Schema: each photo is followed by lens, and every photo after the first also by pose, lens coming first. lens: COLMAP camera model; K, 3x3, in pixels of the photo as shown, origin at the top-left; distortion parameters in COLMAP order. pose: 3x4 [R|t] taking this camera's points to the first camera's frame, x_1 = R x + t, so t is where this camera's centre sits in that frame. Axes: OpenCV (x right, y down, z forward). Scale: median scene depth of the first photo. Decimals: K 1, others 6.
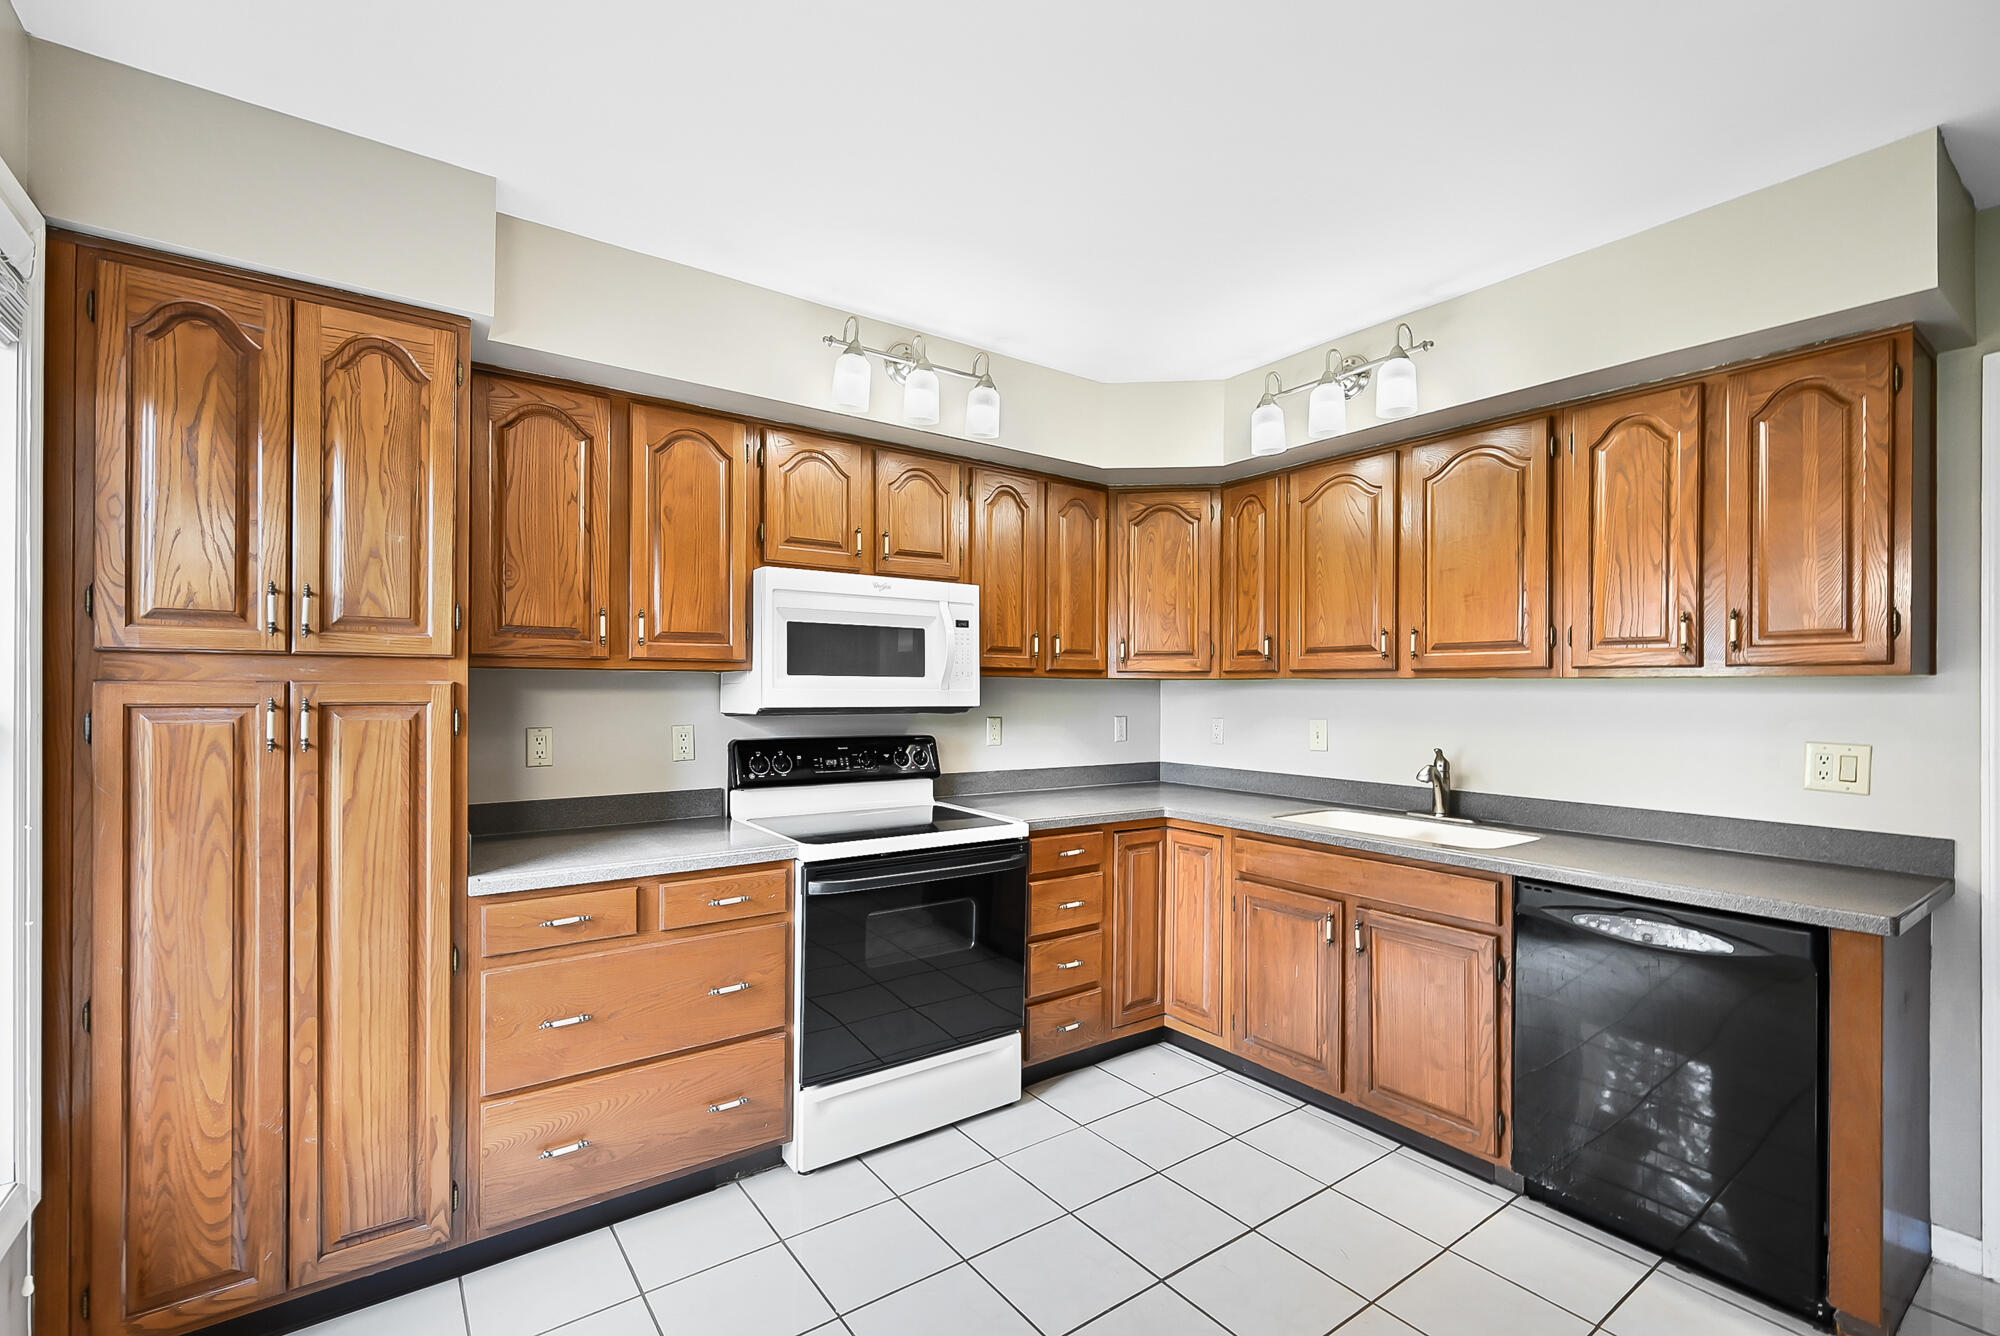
lens RADIAL K [[856.7, 0, 1005.0], [0, 856.7, 693.7], [0, 0, 1]] dist [-0.001994, -0.000888]
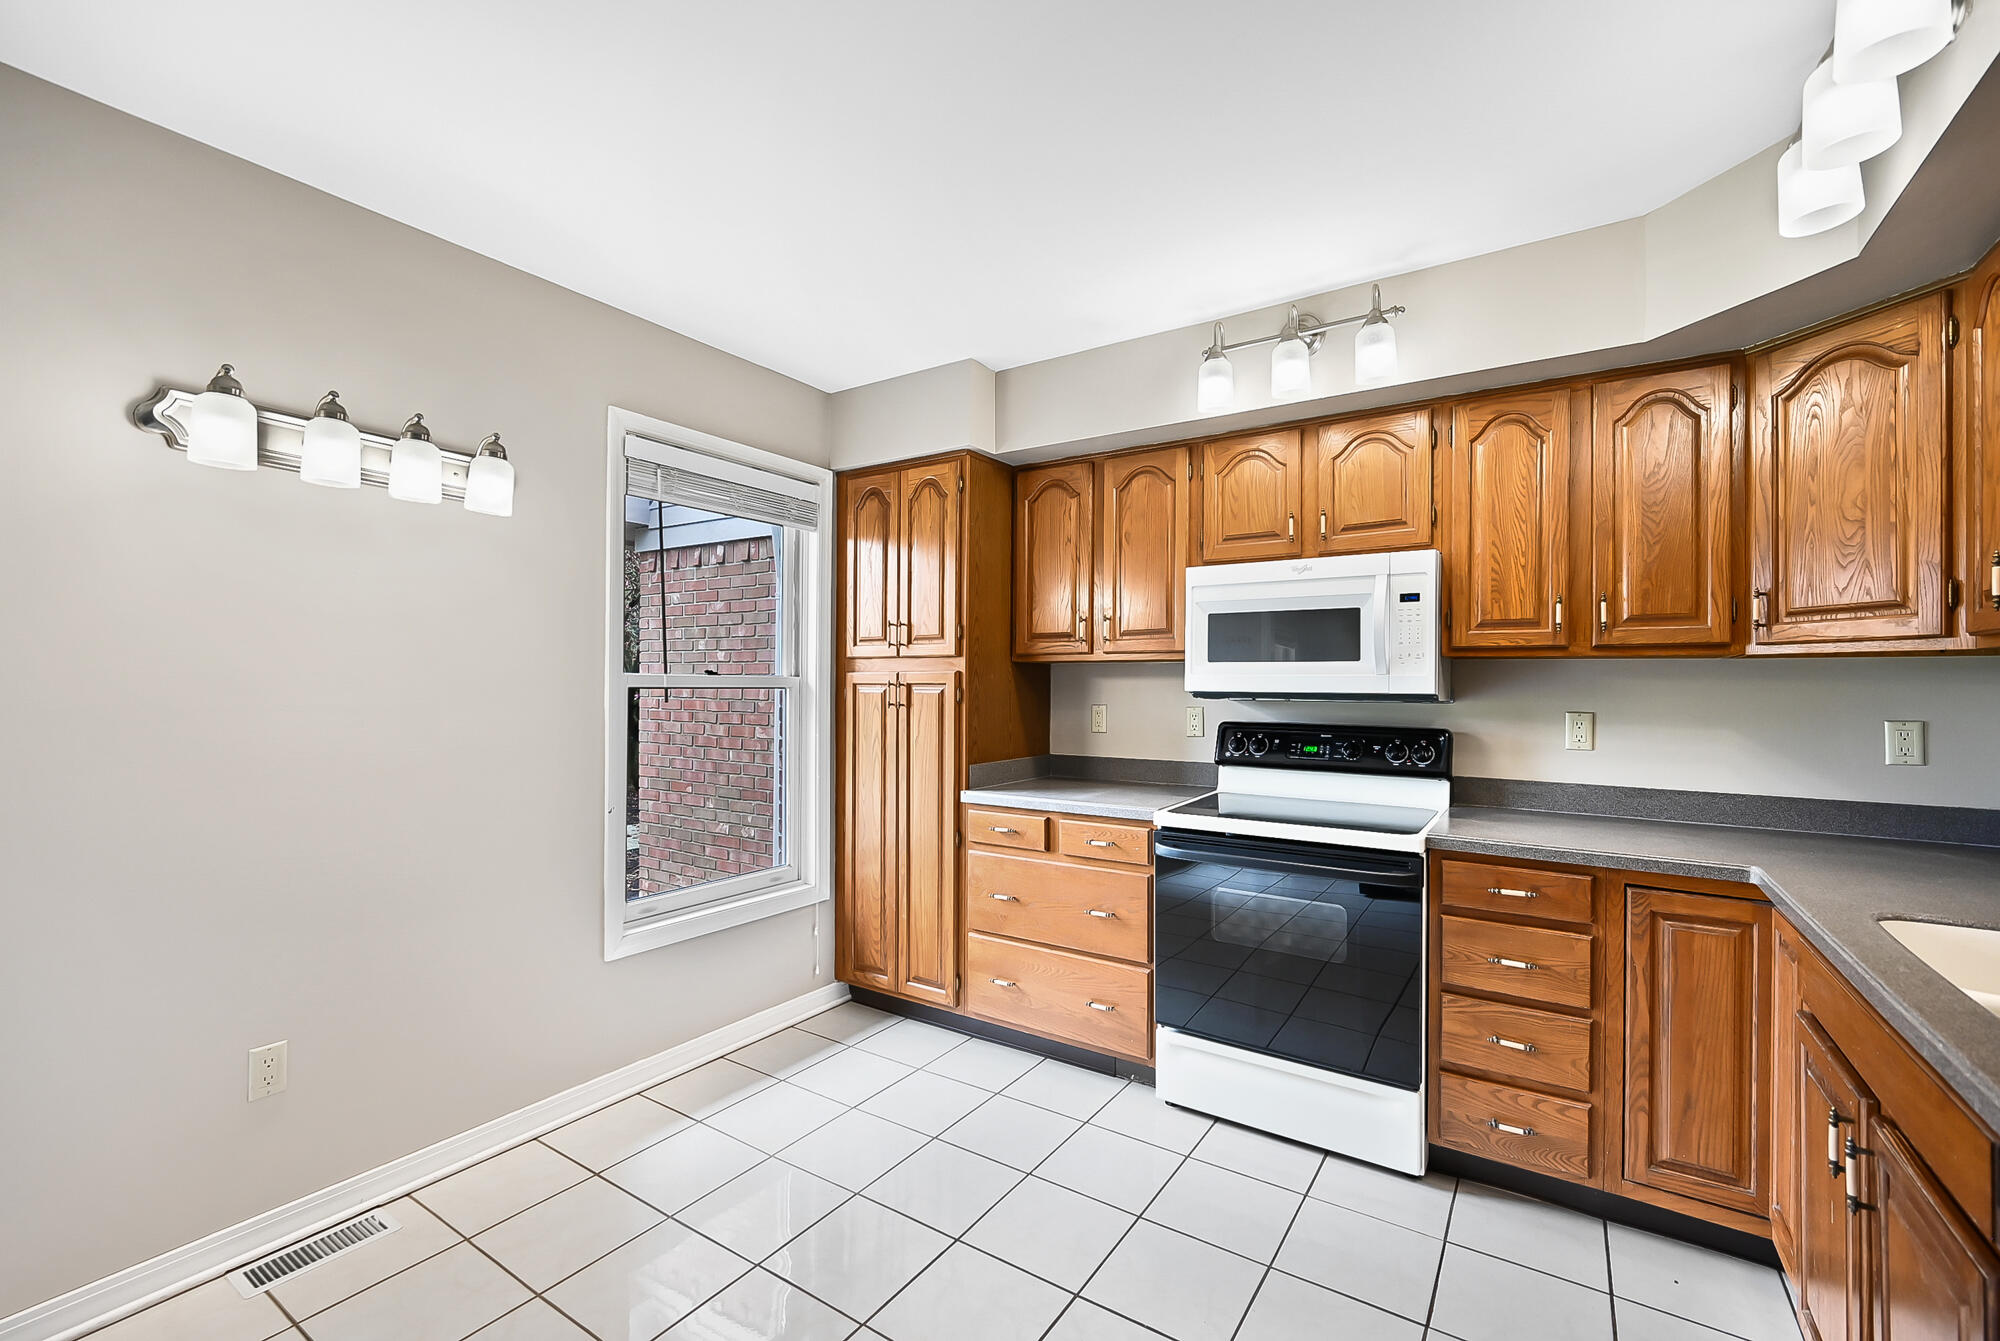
lens RADIAL K [[856.7, 0, 1008.2], [0, 856.7, 679.2], [0, 0, 1]] dist [-0.001994, -0.000888]
pose [[0.353016, -0.005055, -0.935604, 0.688658], [-0.006850, 0.999945, -0.007987, 0.010766], [0.935592, 0.009229, 0.352961, 0.366992]]
